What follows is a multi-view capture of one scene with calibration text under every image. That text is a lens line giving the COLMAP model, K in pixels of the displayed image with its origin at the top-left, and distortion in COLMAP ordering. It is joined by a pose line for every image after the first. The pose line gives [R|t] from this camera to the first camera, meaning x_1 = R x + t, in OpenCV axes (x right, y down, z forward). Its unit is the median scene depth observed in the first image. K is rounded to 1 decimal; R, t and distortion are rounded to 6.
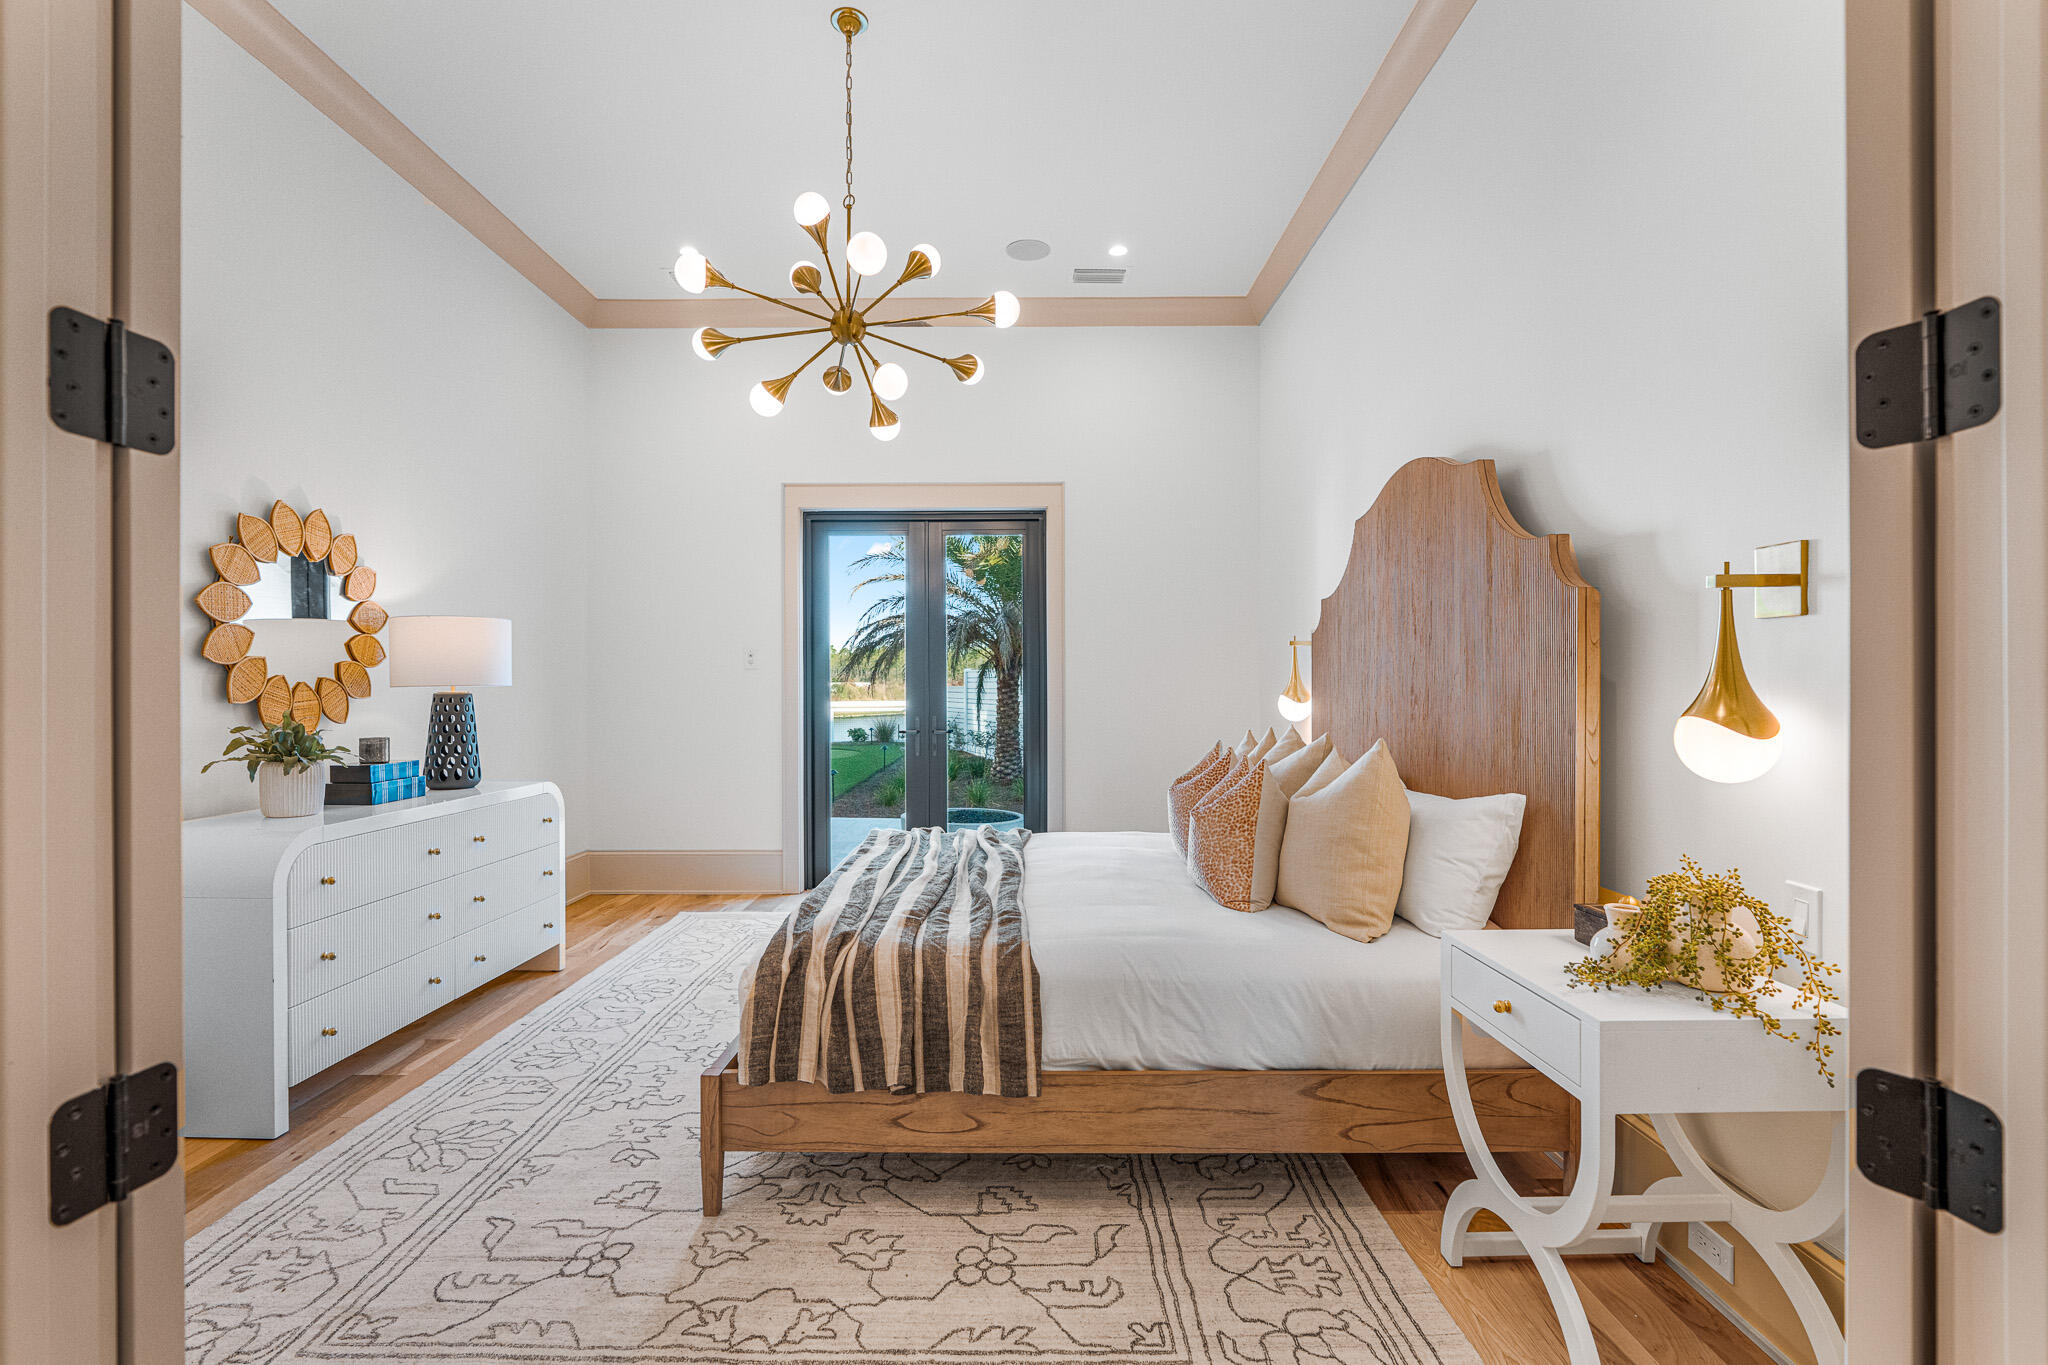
lens RADIAL K [[909.8, 0, 1022.0], [0, 909.8, 679.5], [0, 0, 1]] dist [-0.011569, 0.000543]
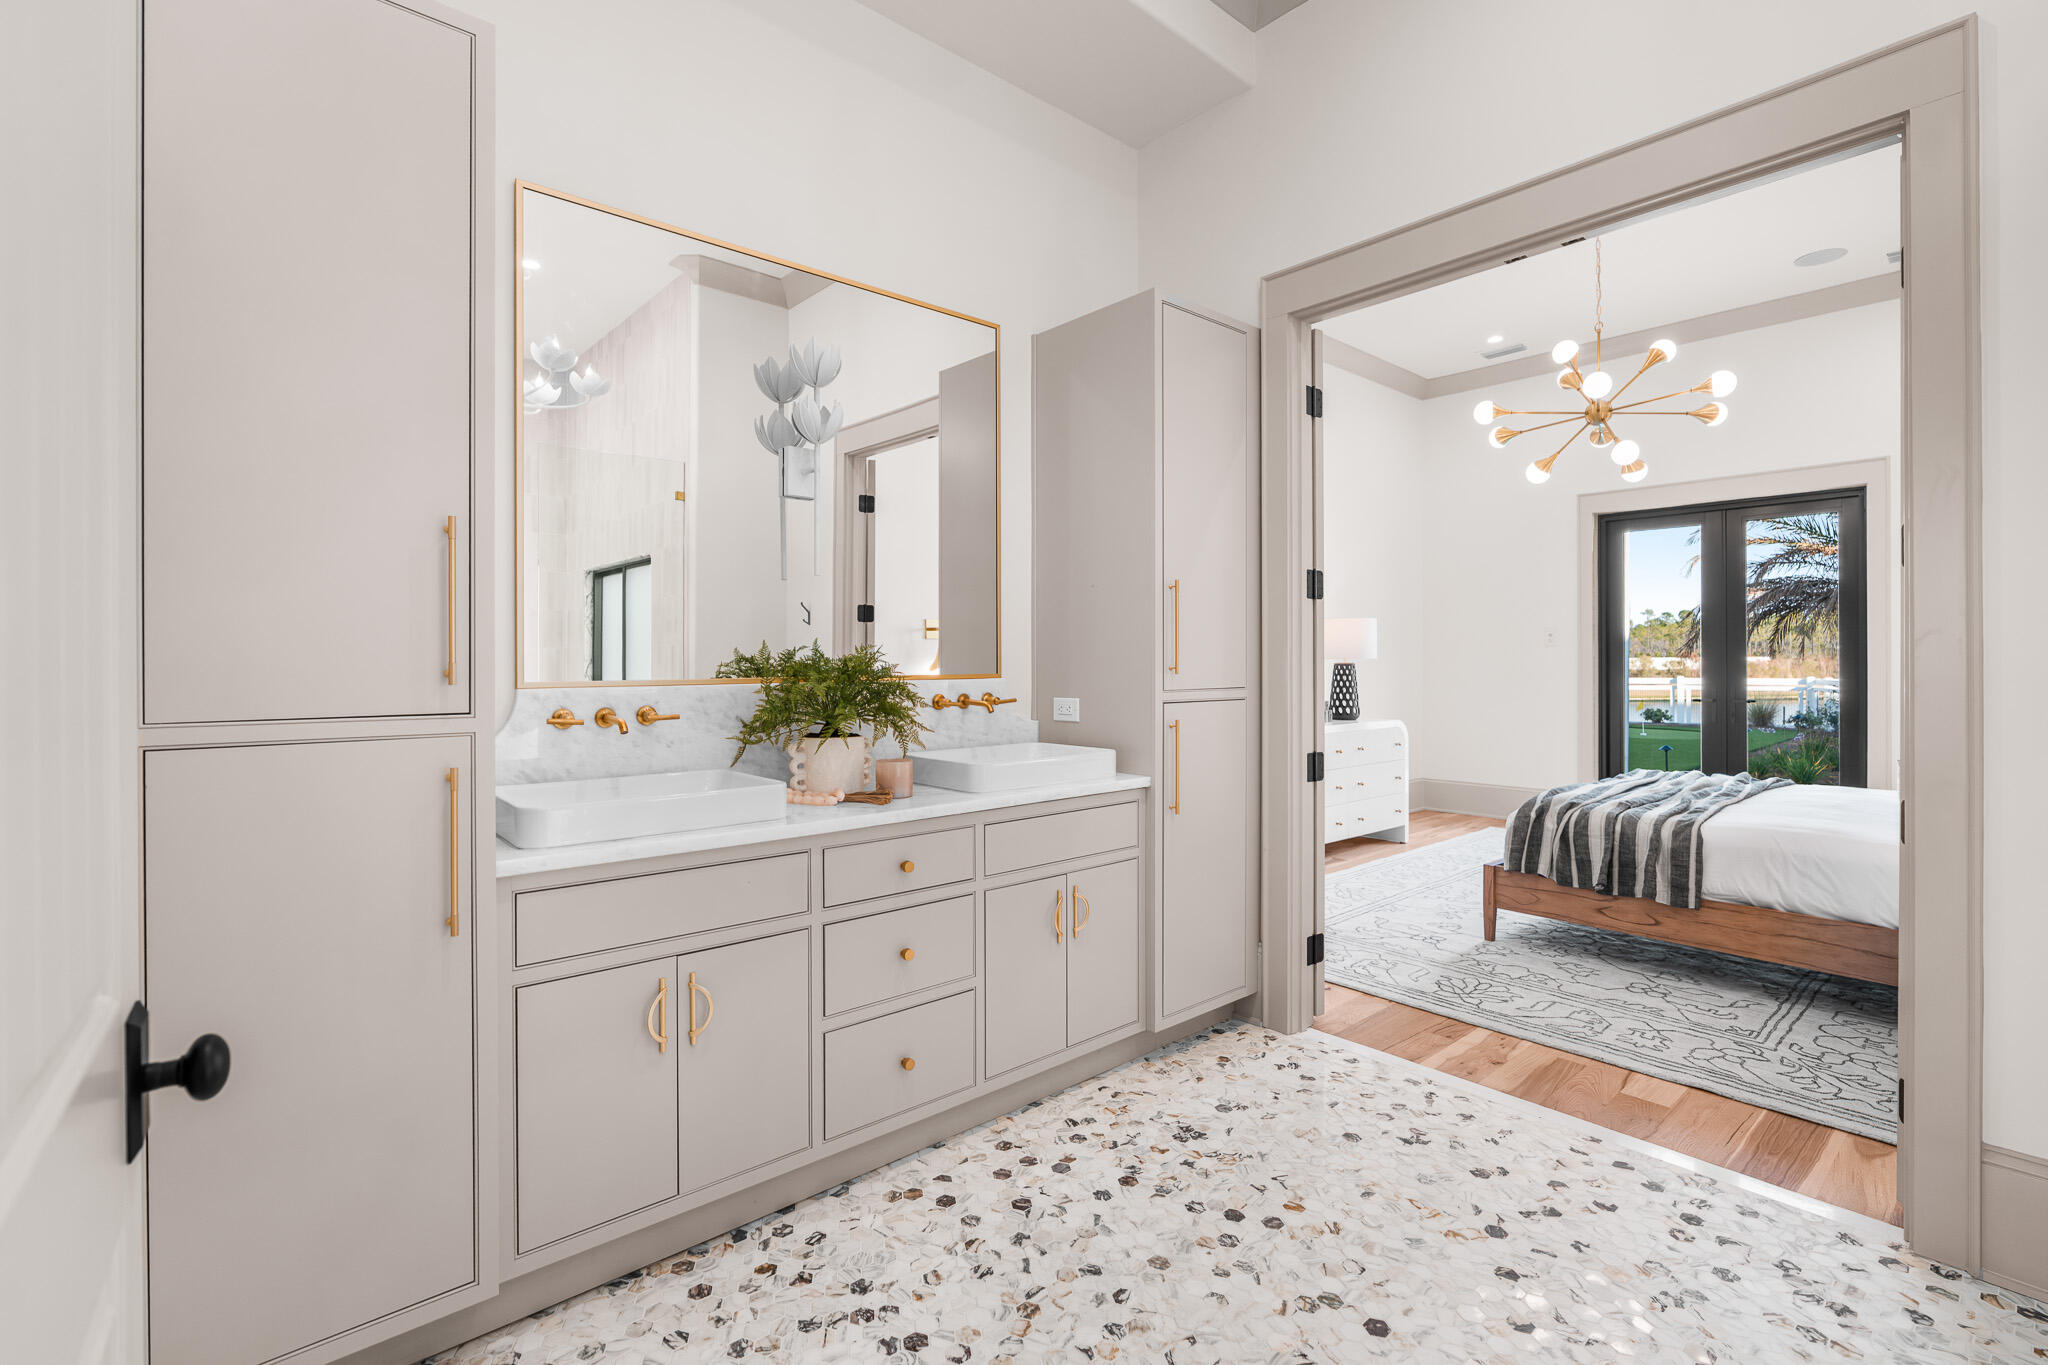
lens RADIAL K [[915.8, 0, 1028.0], [0, 915.8, 663.2], [0, 0, 1]] dist [-0.012568, 0.003497]
pose [[0.659697, 0.003198, -0.751525, 0.441505], [0.003490, 0.999967, 0.007319, 0.000808], [0.751524, -0.007451, 0.659664, -0.951637]]
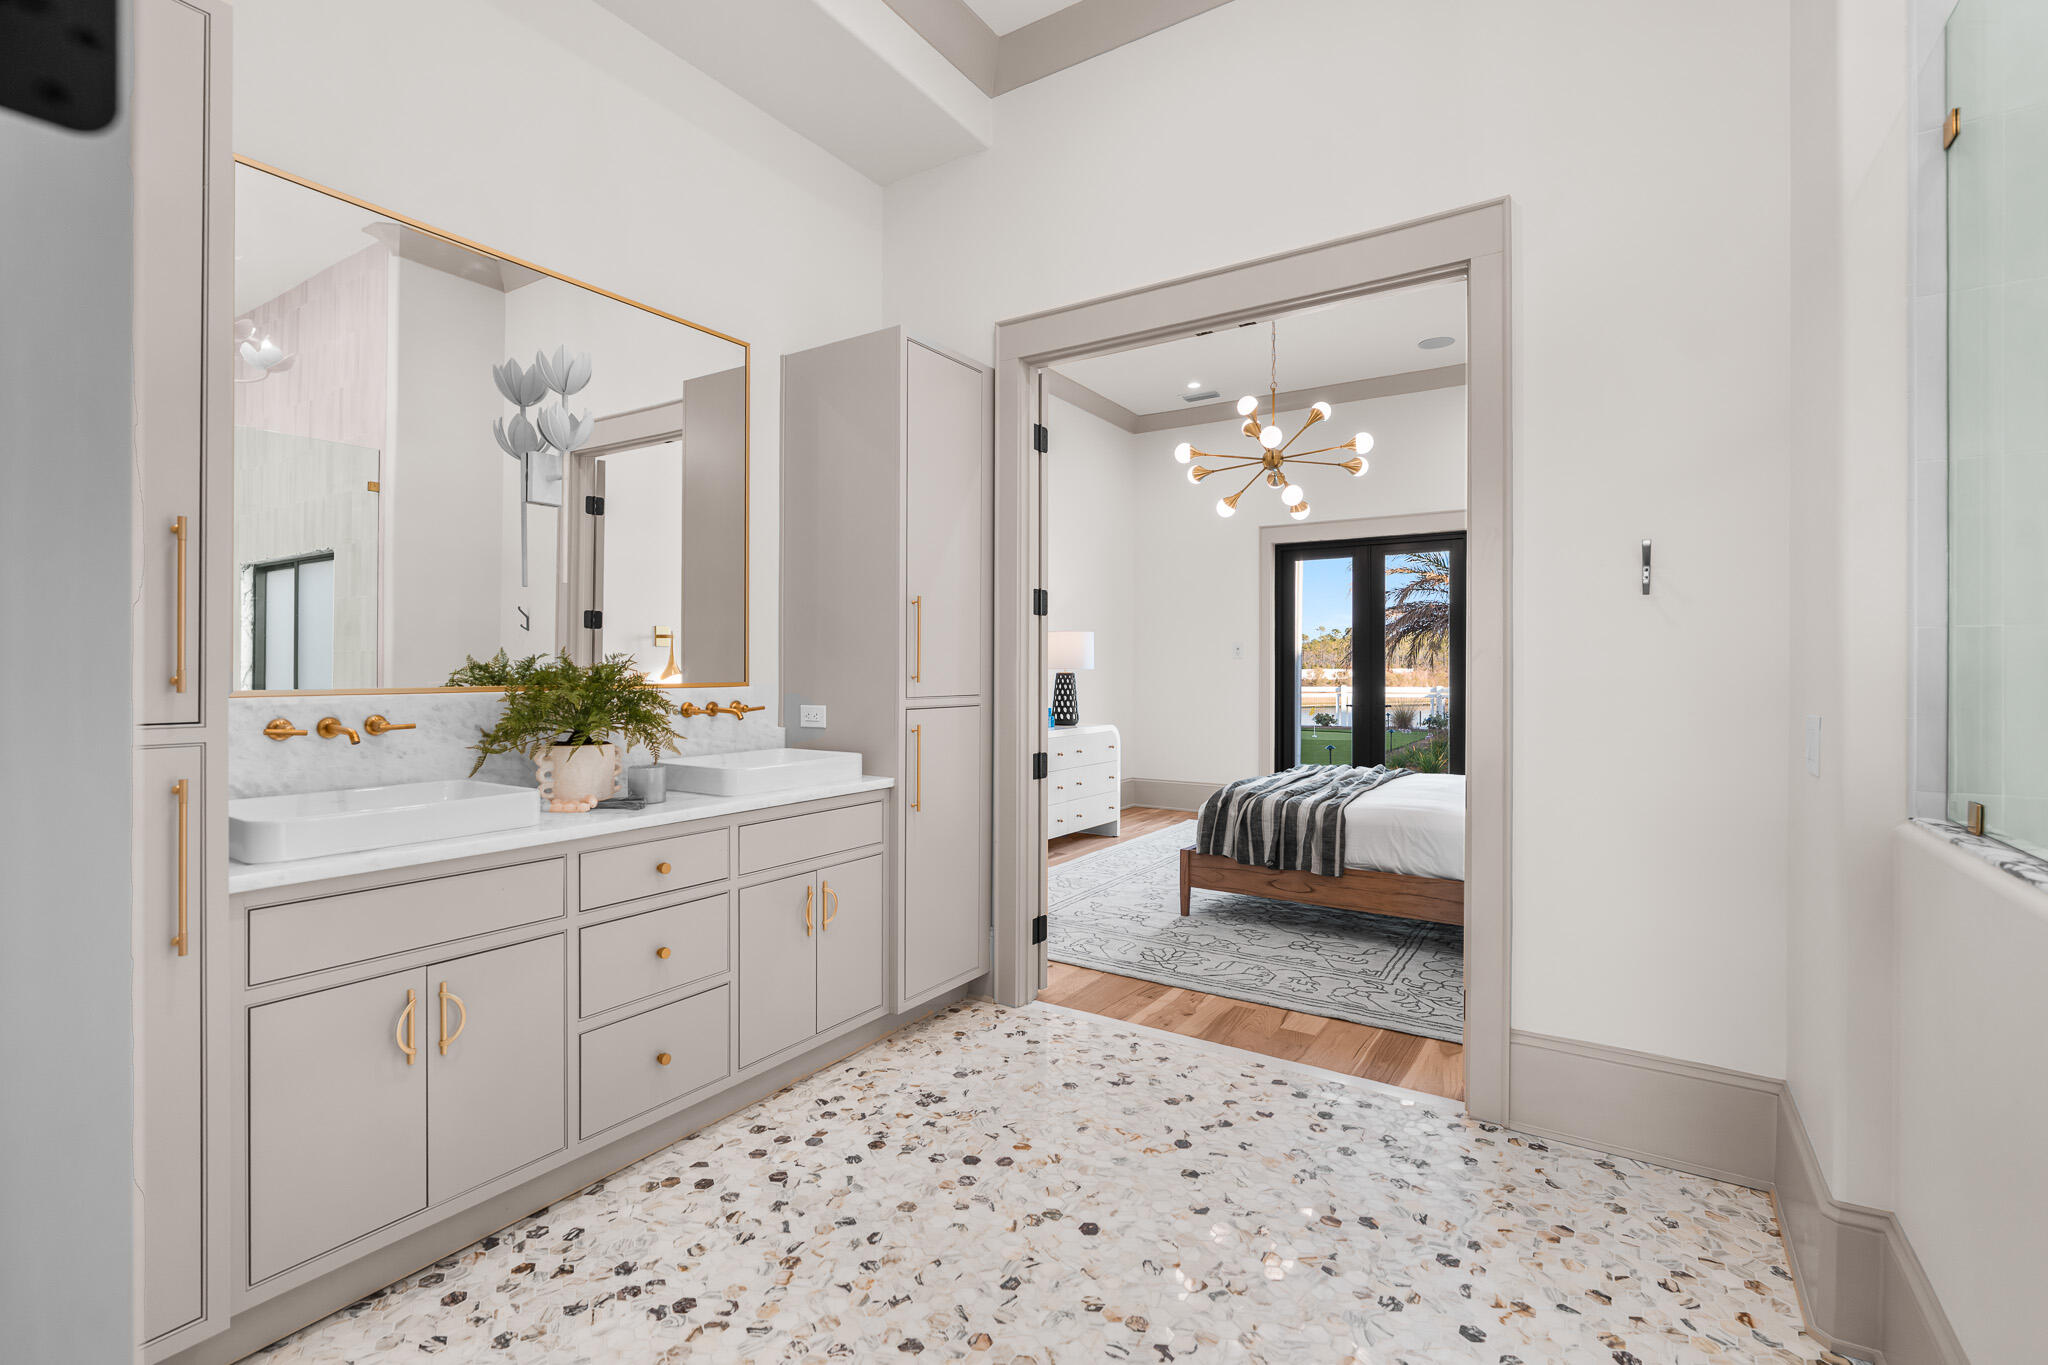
lens RADIAL K [[919.3, 0, 1011.1], [0, 919.3, 676.1], [0, 0, 1]] dist [-0.009262, 0.001134]
pose [[0.838341, 0.008328, -0.545083, 0.490606], [-0.002307, 0.999929, 0.011728, -0.000326], [0.545141, -0.008574, 0.838300, -1.036188]]
